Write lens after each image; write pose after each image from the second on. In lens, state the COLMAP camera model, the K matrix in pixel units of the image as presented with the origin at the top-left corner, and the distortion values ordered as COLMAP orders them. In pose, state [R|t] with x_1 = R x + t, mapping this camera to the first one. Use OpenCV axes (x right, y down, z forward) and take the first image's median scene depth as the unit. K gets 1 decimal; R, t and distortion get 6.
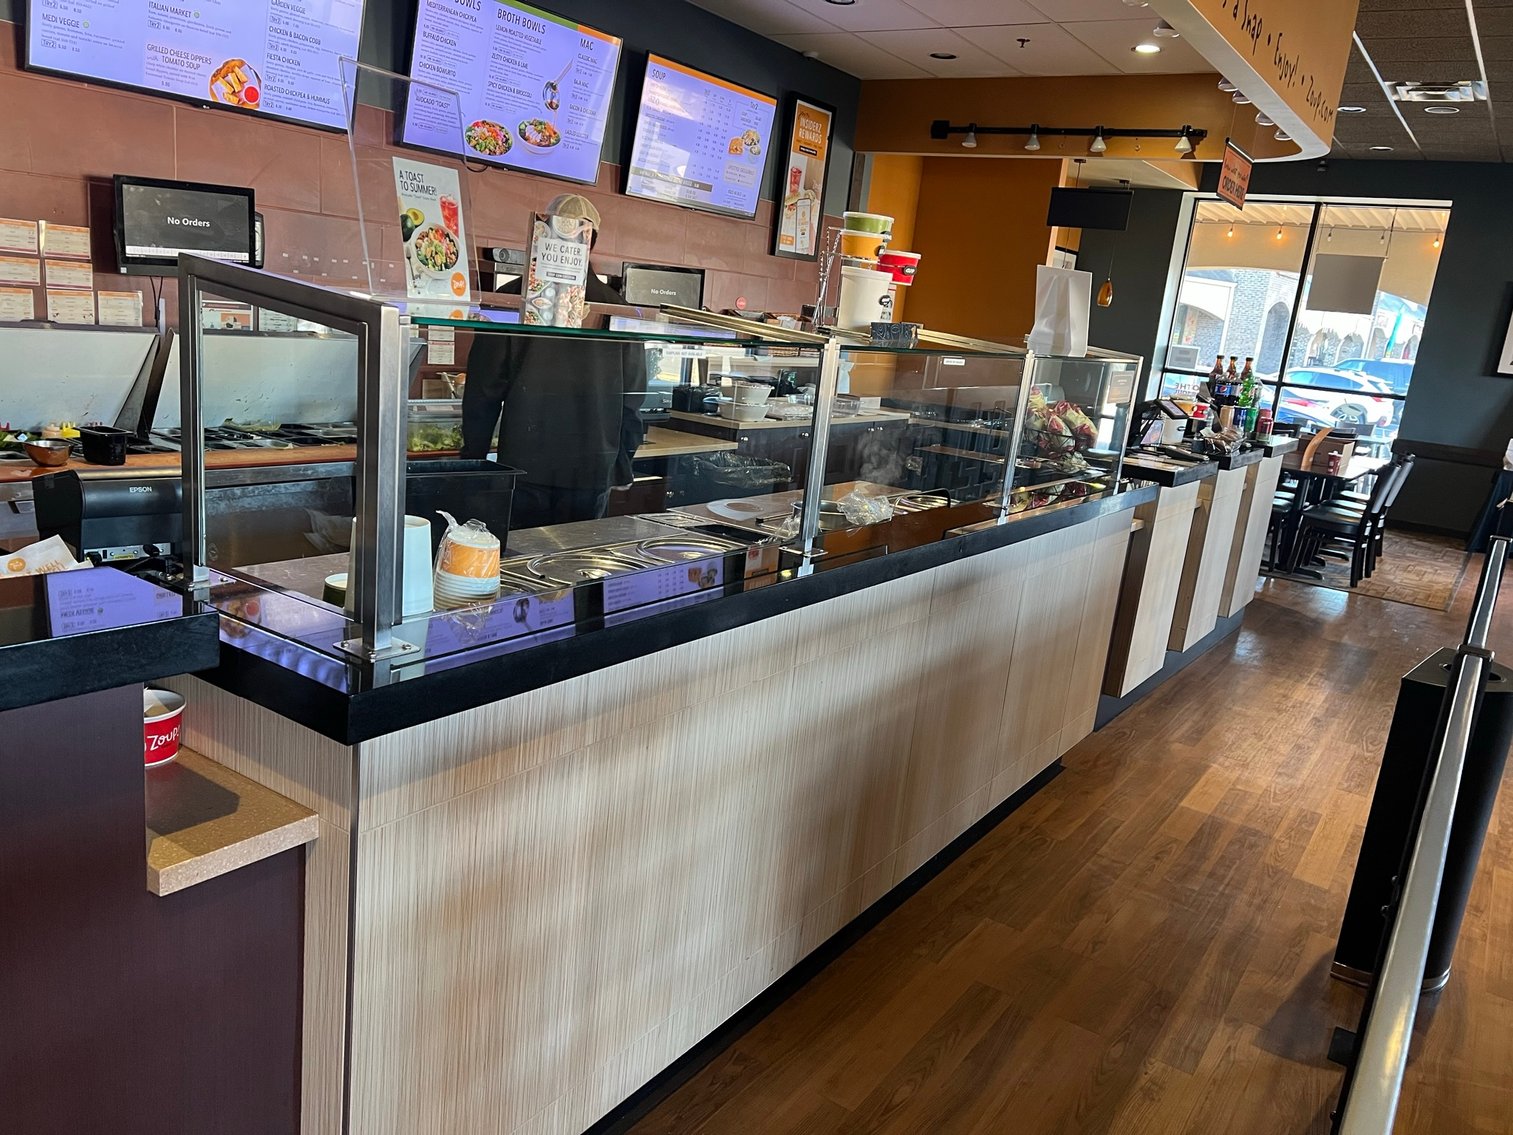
lens RADIAL K [[1133.5, 0, 754.4], [0, 1133.5, 556.4], [0, 0, 1]] dist [0.041405, -0.052416]
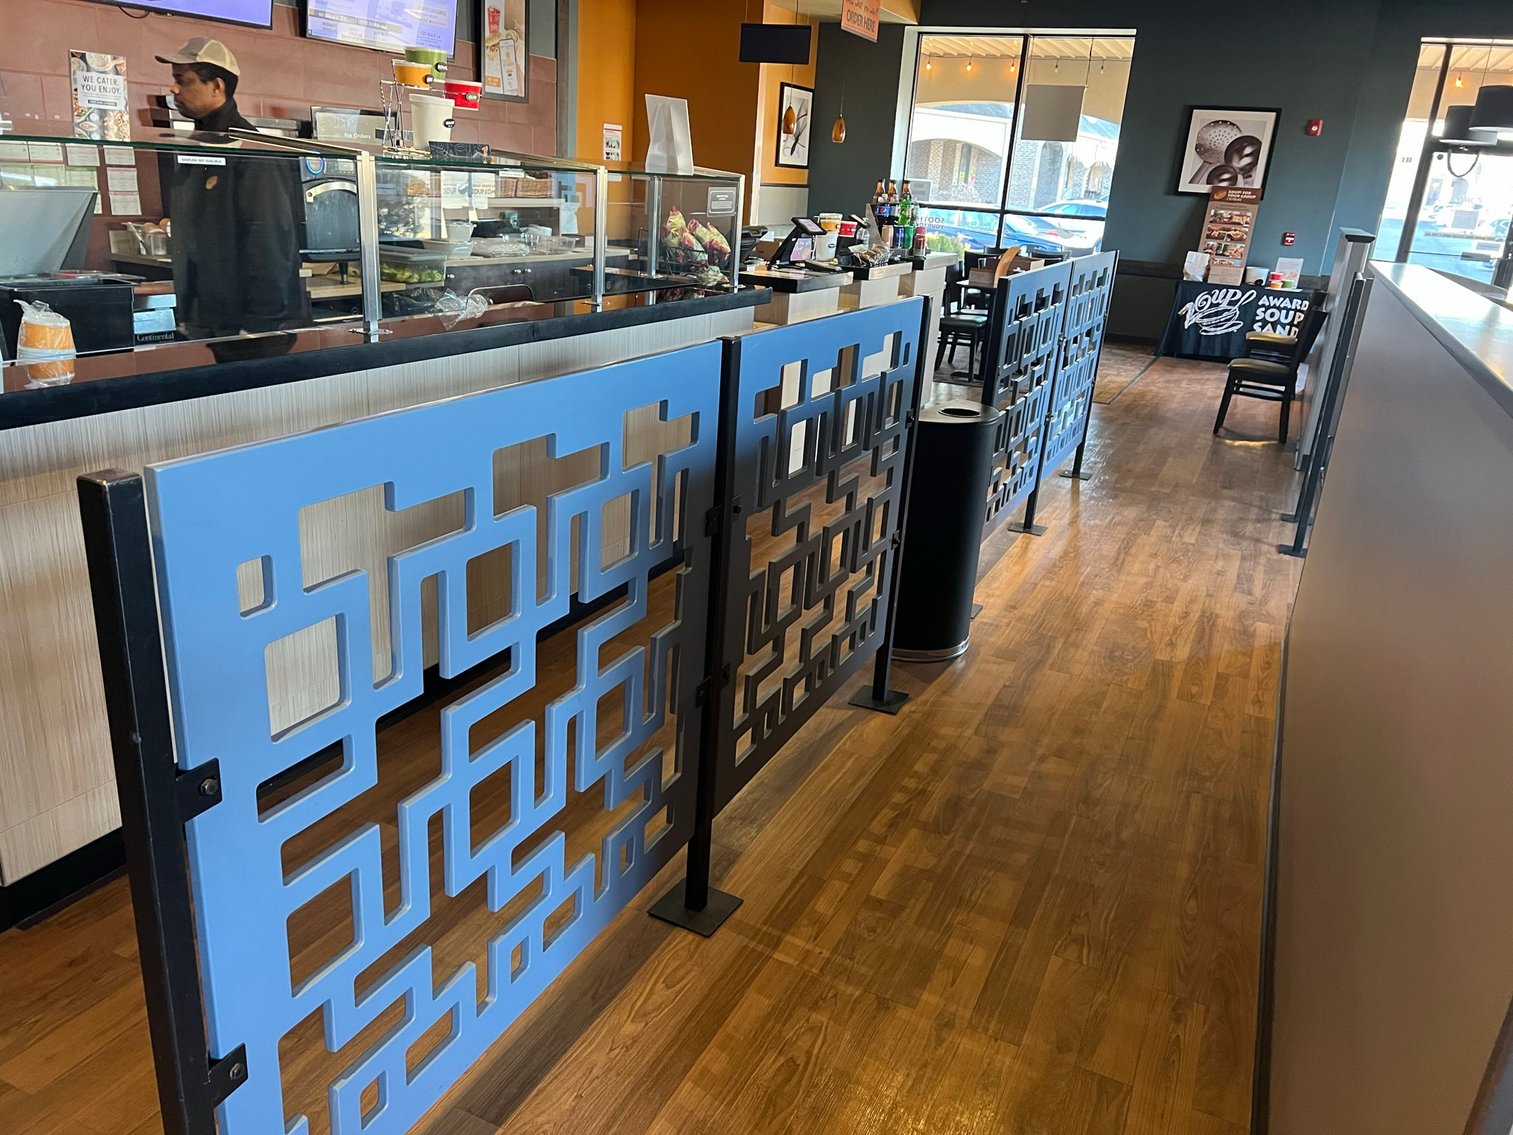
lens RADIAL K [[1133.5, 0, 754.4], [0, 1133.5, 556.4], [0, 0, 1]] dist [0.041405, -0.052416]
pose [[0.985698, -0.087702, 0.143902, 0.104580], [0.069848, 0.989727, 0.124750, 0.045770], [-0.153365, -0.112914, 0.981697, -0.128433]]
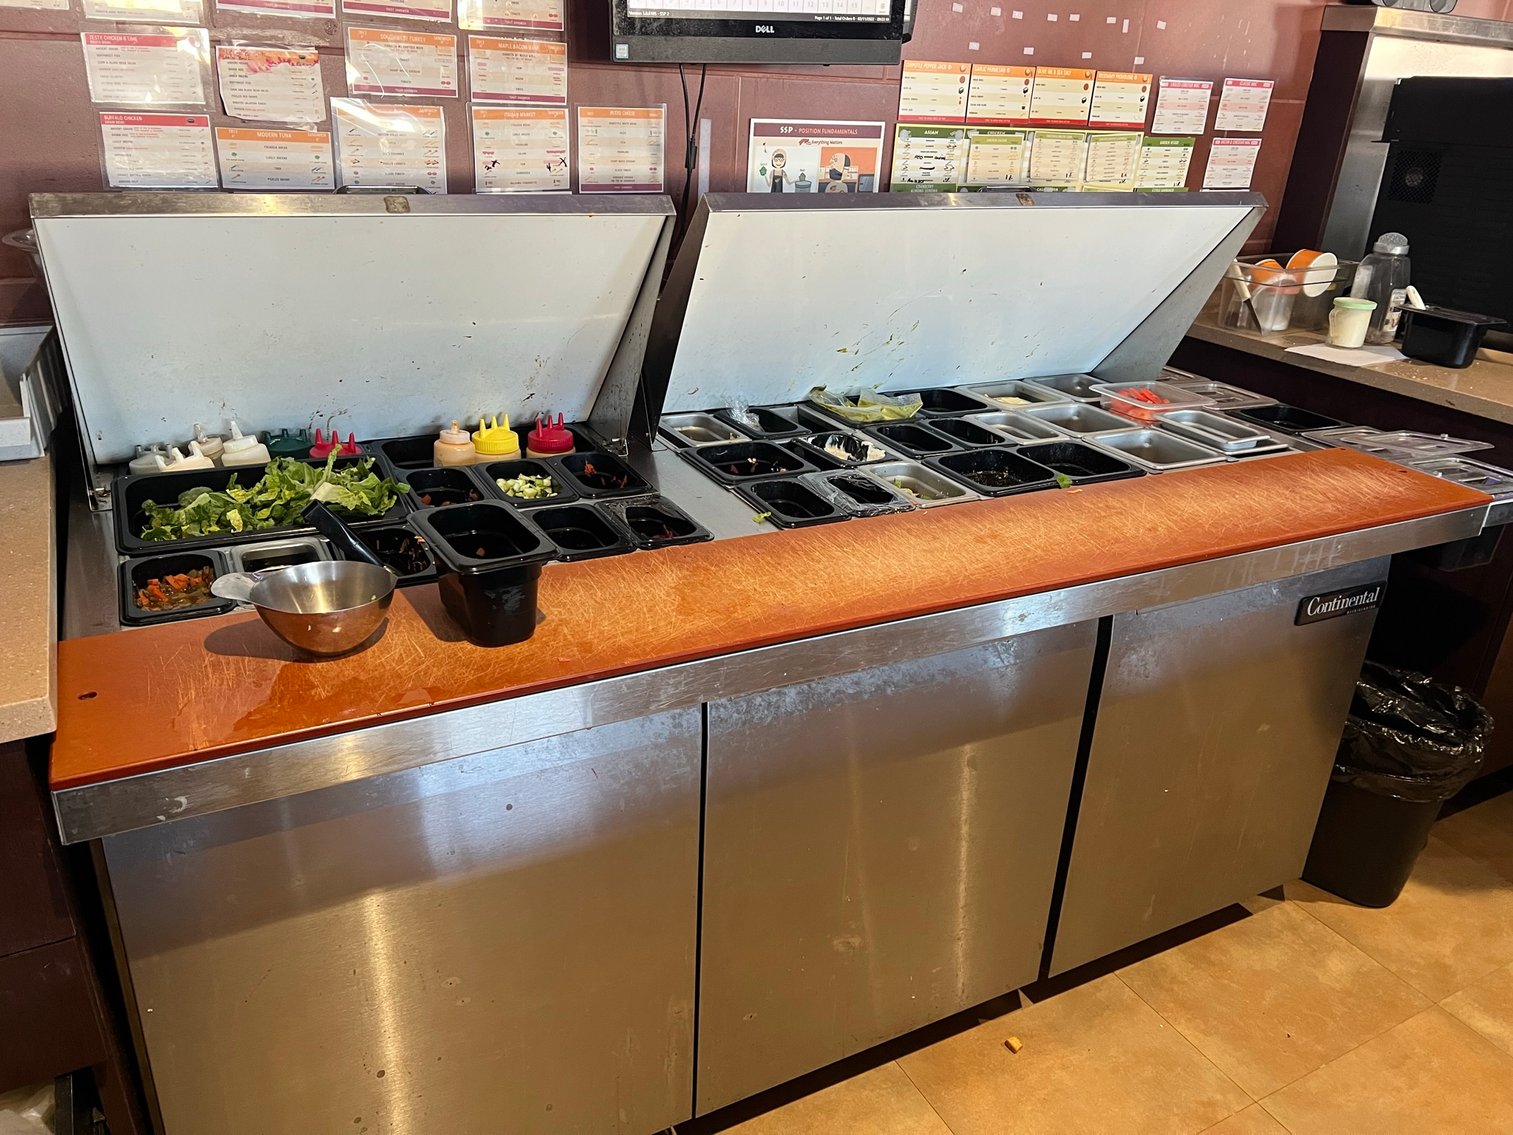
lens RADIAL K [[1133.5, 0, 754.4], [0, 1133.5, 556.4], [0, 0, 1]] dist [0.041405, -0.052416]
pose [[0.886150, 0.135439, -0.443163, -0.212795], [-0.066830, 0.983689, 0.167000, -0.101029], [0.458553, -0.118370, 0.880748, 0.452096]]
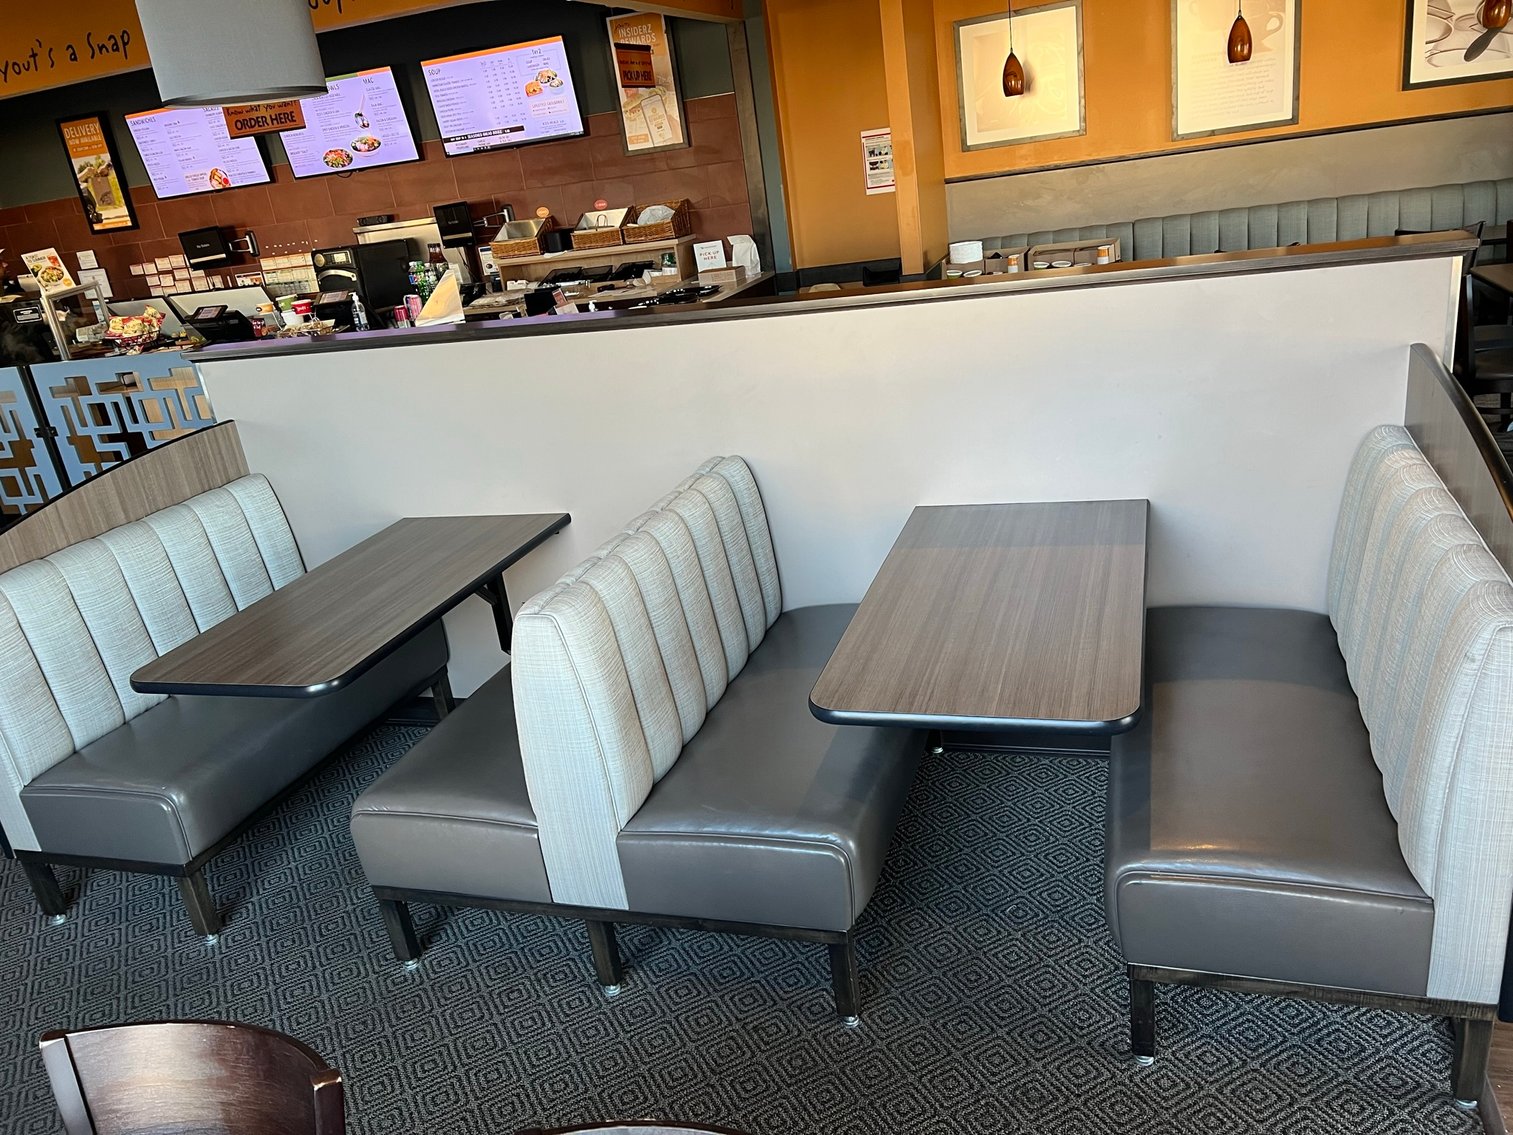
lens RADIAL K [[1133.5, 0, 754.4], [0, 1133.5, 556.4], [0, 0, 1]] dist [0.041405, -0.052416]
pose [[0.264363, 0.200918, -0.943263, 1.698521], [-0.050210, 0.979600, 0.194586, -0.132424], [0.963115, -0.004081, 0.269058, 1.108960]]
